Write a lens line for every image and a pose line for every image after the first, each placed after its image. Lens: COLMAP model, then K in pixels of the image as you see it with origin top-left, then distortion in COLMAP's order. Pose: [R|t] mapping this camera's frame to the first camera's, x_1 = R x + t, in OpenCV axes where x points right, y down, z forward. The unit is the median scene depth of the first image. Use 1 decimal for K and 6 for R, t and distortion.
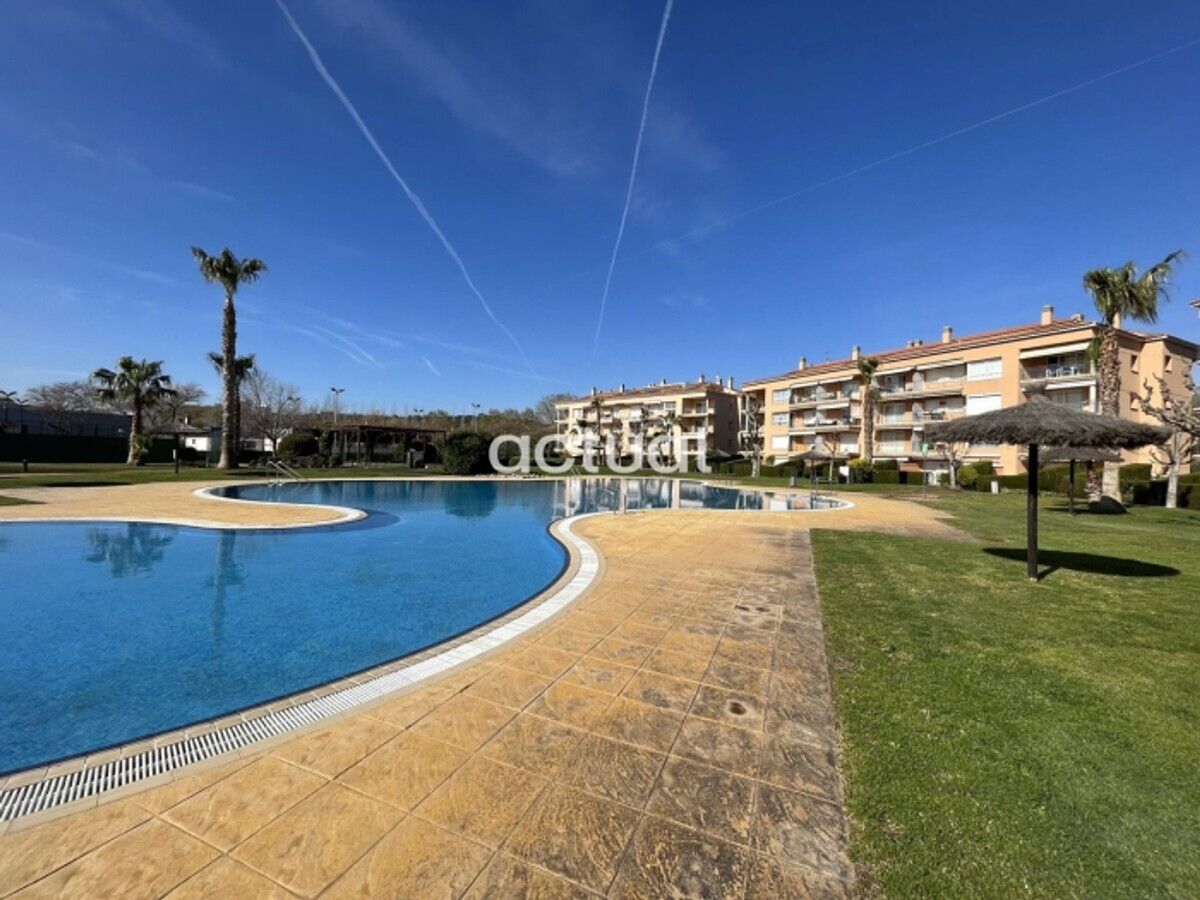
lens RADIAL K [[489.0, 0, 609.1], [0, 489.0, 427.8], [0, 0, 1]] dist [-0.000238, -0.000956]
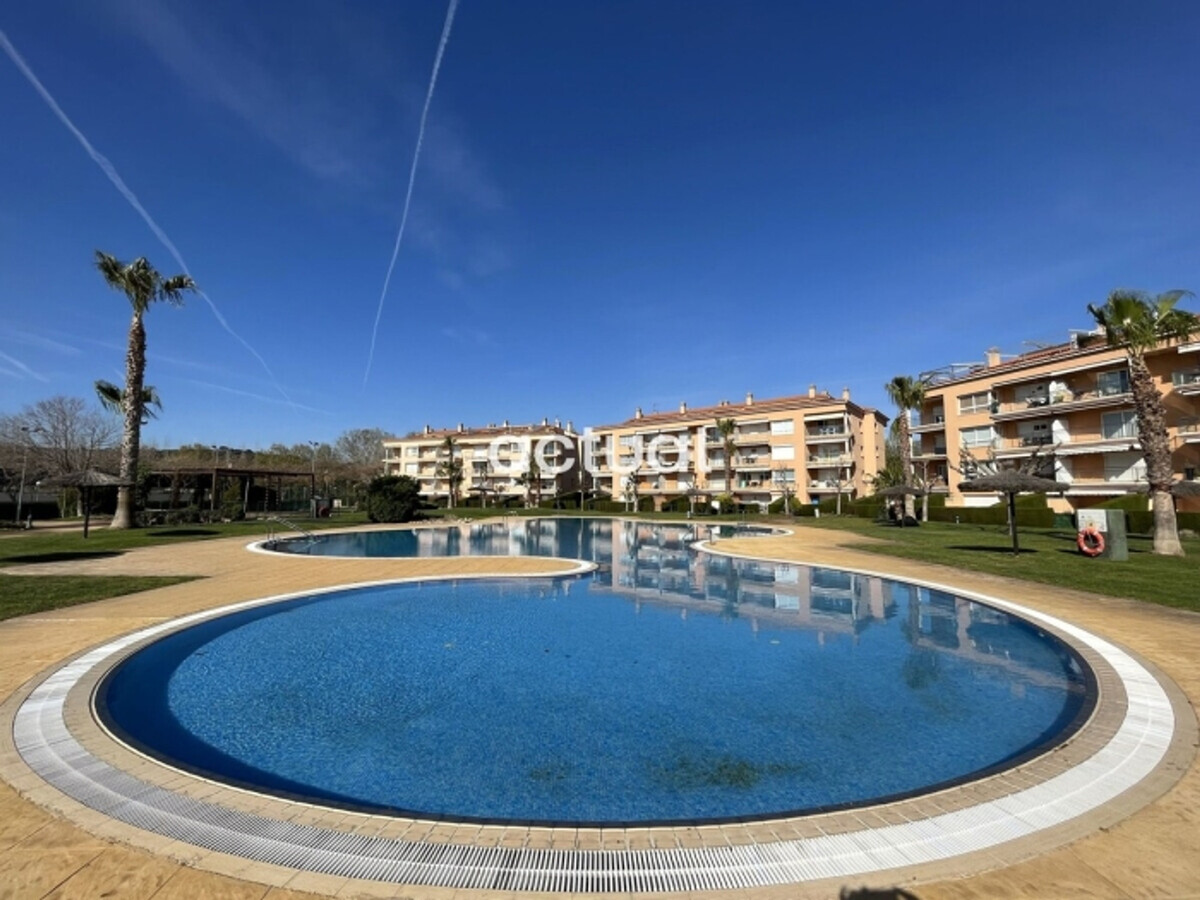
lens RADIAL K [[489.0, 0, 600.7], [0, 489.0, 456.2], [0, 0, 1]] dist [-0.000238, -0.000956]
pose [[0.907455, 0.008618, 0.420060, -0.213876], [-0.001878, 0.999863, -0.016456, -0.011498], [-0.420144, 0.014144, 0.907347, -0.026095]]
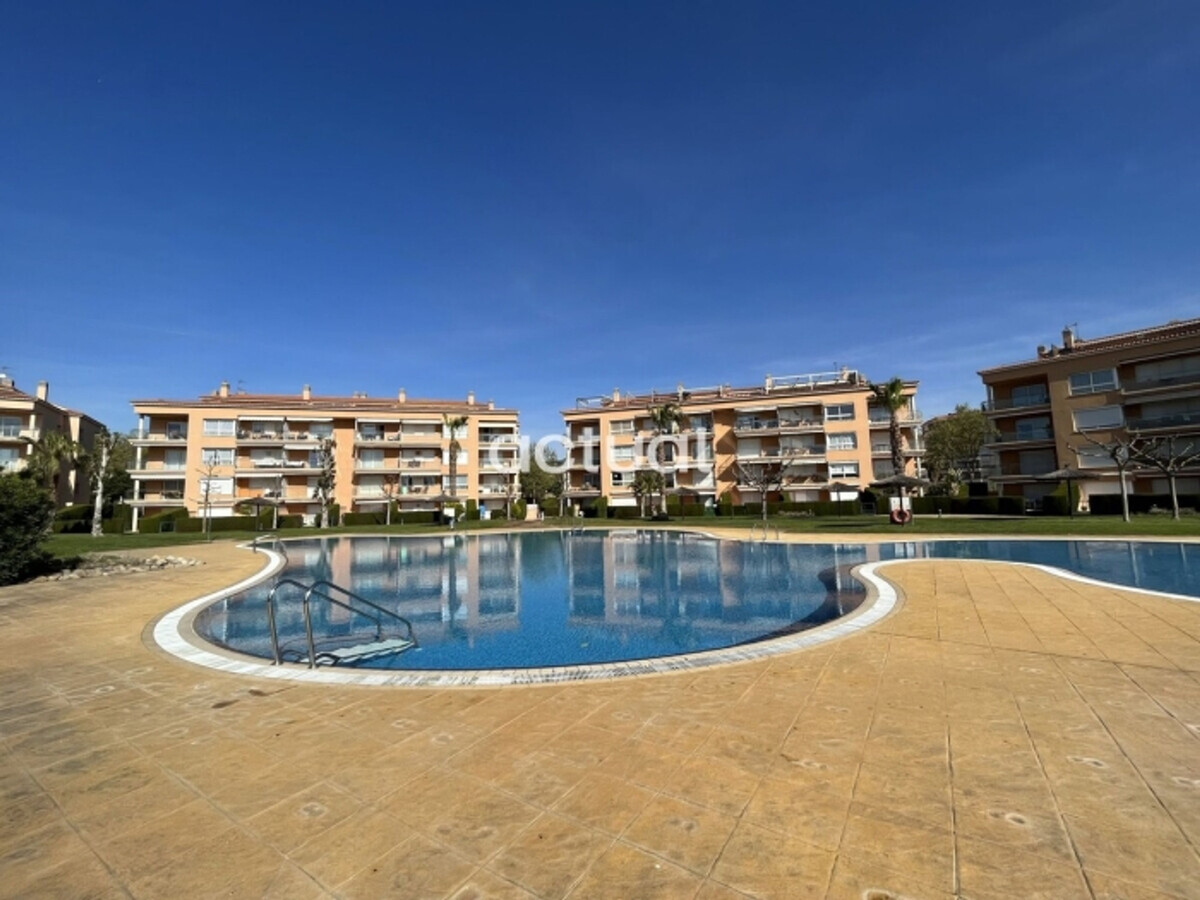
lens RADIAL K [[489.0, 0, 603.2], [0, 489.0, 447.4], [0, 0, 1]] dist [-0.000238, -0.000956]
pose [[0.157191, 0.068578, 0.985184, -0.376418], [-0.028232, 0.997490, -0.064930, 0.000699], [-0.987165, -0.017607, 0.158732, 0.303239]]
